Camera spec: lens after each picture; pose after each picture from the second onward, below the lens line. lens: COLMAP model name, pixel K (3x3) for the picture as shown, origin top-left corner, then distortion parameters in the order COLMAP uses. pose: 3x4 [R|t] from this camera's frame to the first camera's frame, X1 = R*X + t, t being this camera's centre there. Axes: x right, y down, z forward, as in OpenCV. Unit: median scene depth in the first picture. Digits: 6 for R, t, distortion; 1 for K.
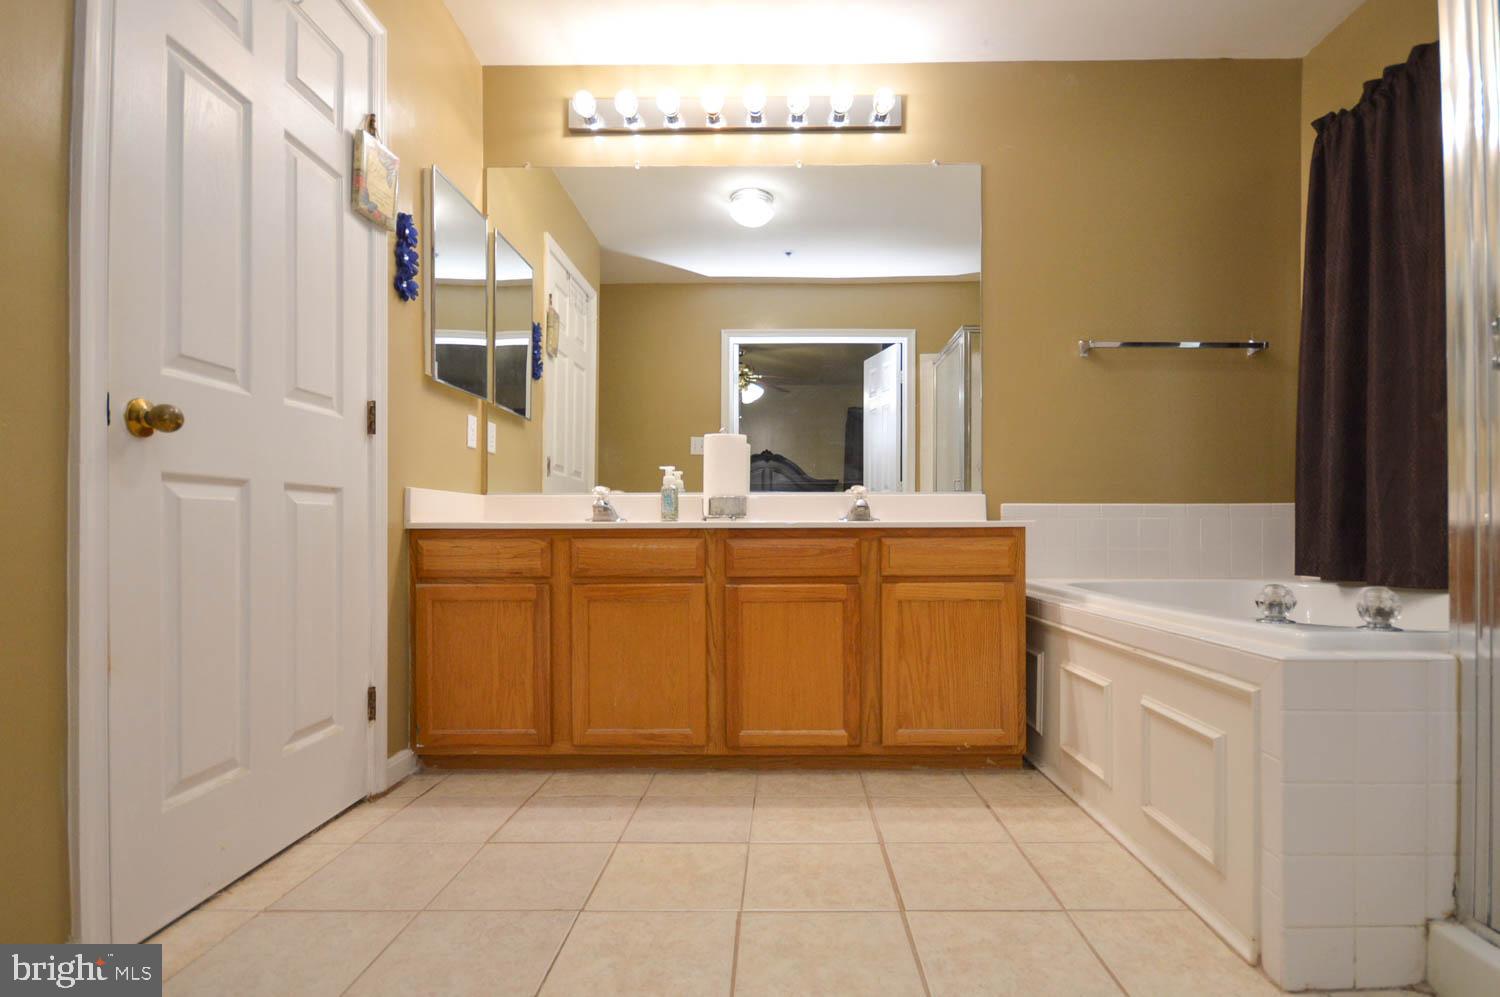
lens RADIAL K [[730.1, 0, 750.0], [0, 730.1, 498.5], [0, 0, 1]] dist [0.002639, 0.000277]
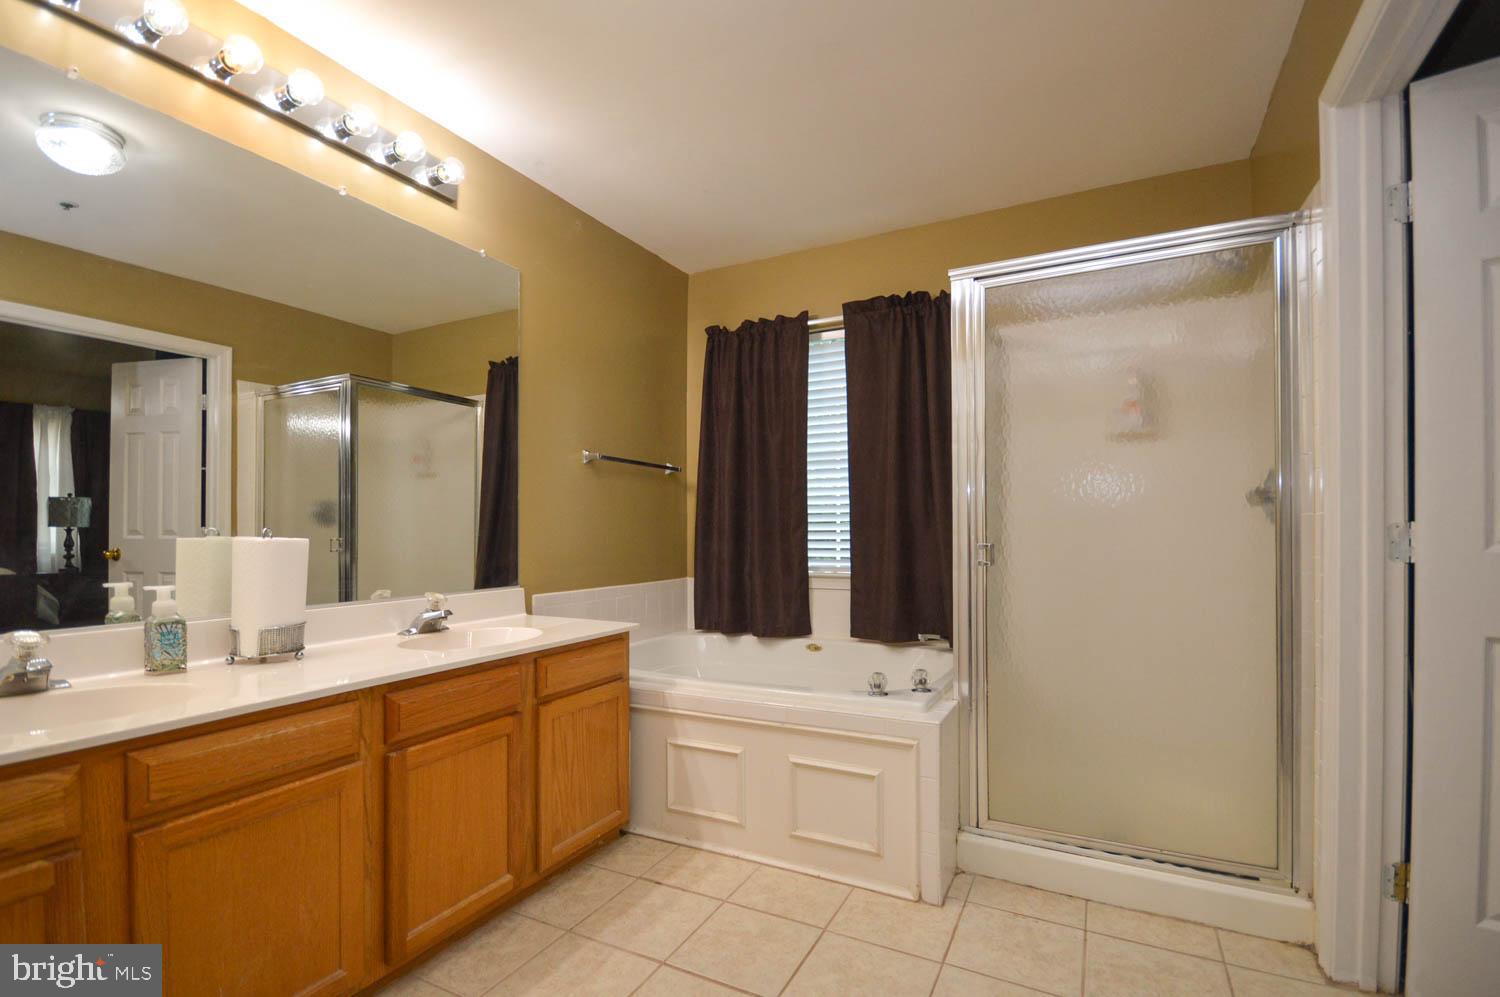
lens RADIAL K [[672.2, 0, 759.6], [0, 672.2, 511.5], [0, 0, 1]] dist [0.024346, -0.014841]
pose [[0.446713, 0.024874, 0.894332, -0.512154], [-0.027036, 0.999532, -0.014296, -0.142057], [-0.894269, -0.017793, 0.447176, 0.332873]]
